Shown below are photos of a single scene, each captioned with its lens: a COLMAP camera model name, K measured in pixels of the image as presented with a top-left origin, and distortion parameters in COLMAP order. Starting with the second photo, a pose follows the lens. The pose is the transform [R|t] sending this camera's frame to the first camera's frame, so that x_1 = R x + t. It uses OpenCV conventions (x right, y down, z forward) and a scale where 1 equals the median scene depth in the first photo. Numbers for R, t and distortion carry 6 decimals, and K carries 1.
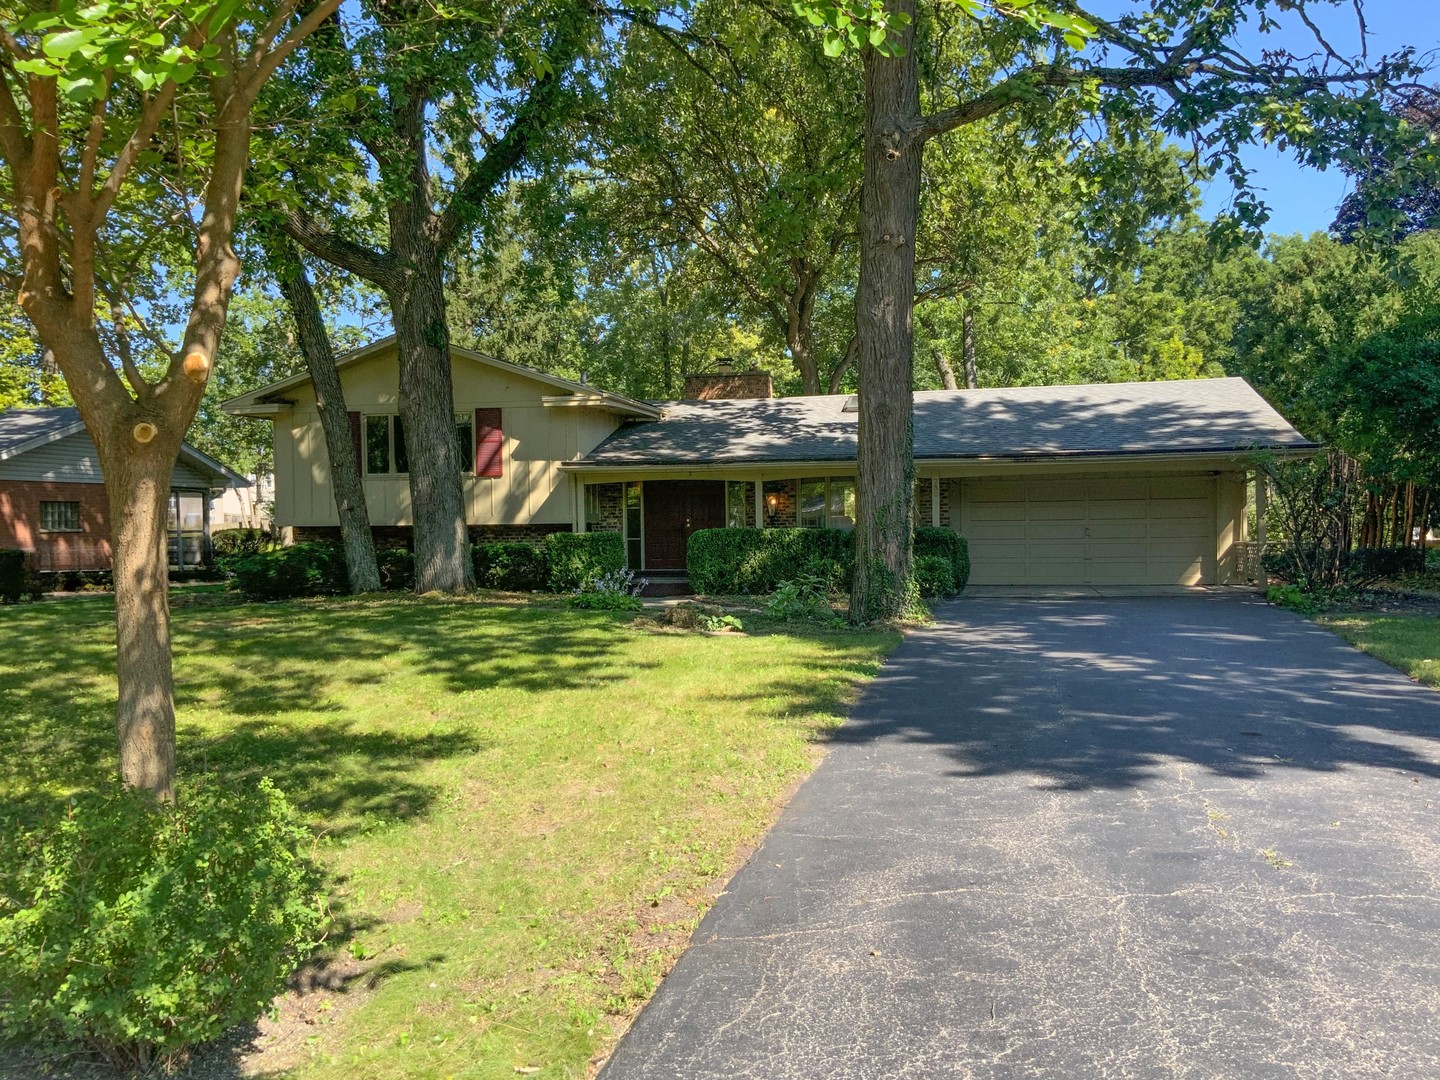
lens RADIAL K [[1231.3, 0, 723.6], [0, 1231.3, 543.7], [0, 0, 1]] dist [0.048515, -0.049162]
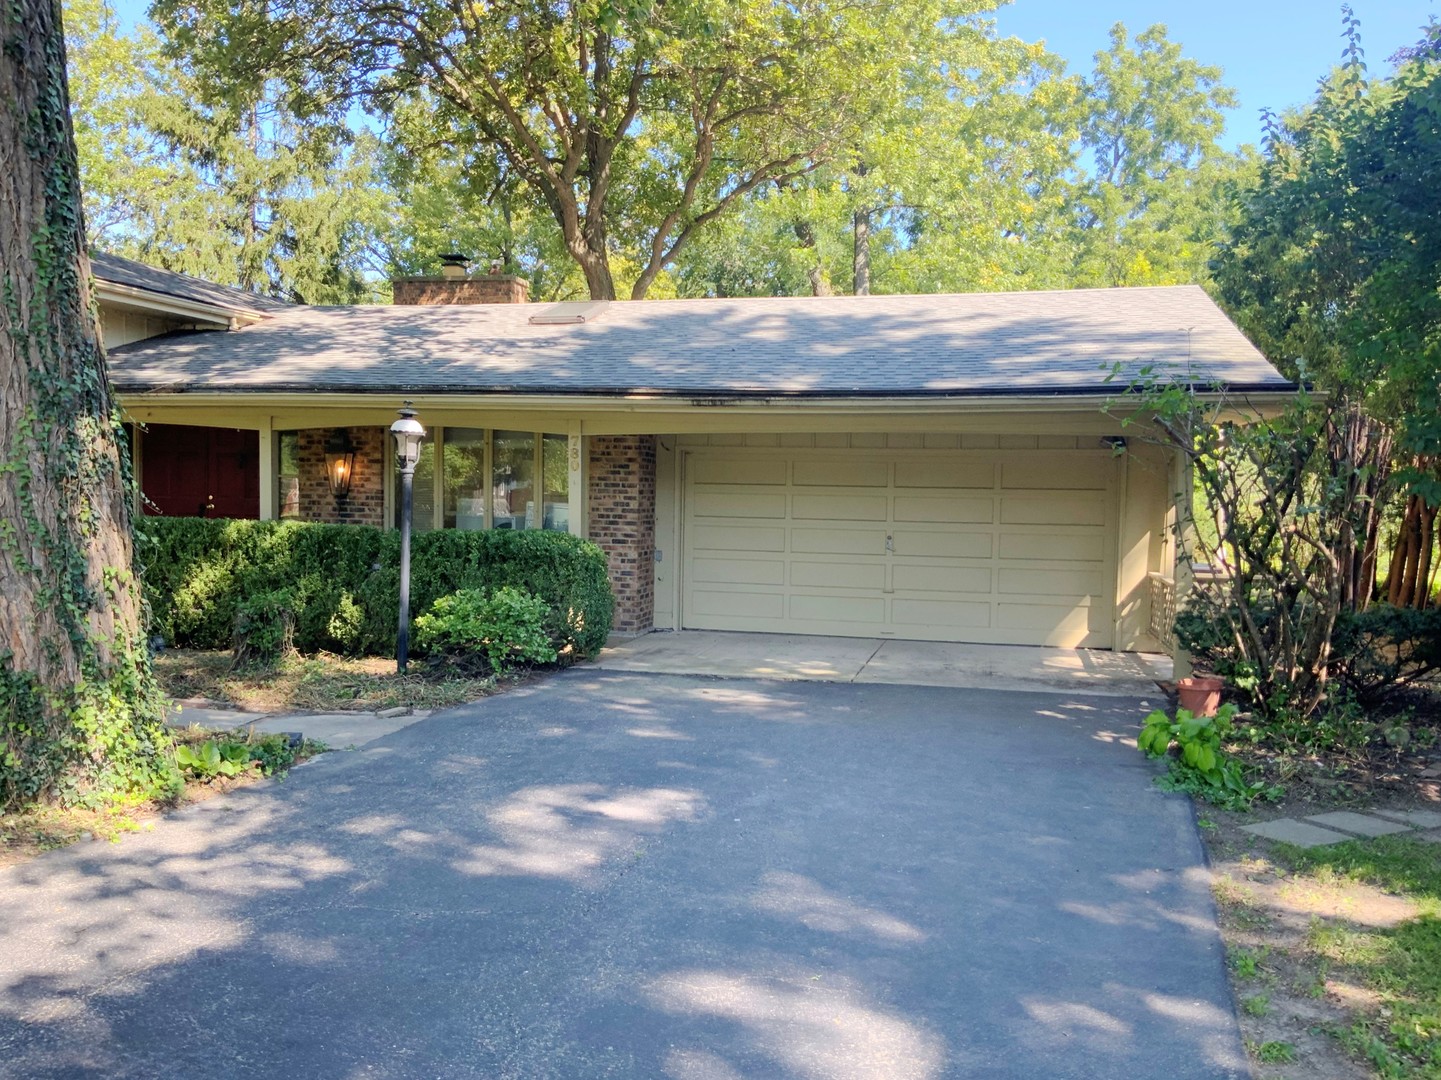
lens RADIAL K [[1232.1, 0, 716.5], [0, 1232.1, 537.3], [0, 0, 1]] dist [0.048515, -0.049162]
pose [[0.999016, 0.033323, -0.029256, 0.227959], [-0.032740, 0.999260, 0.020200, -0.020443], [0.029907, -0.019222, 0.999368, 0.435756]]
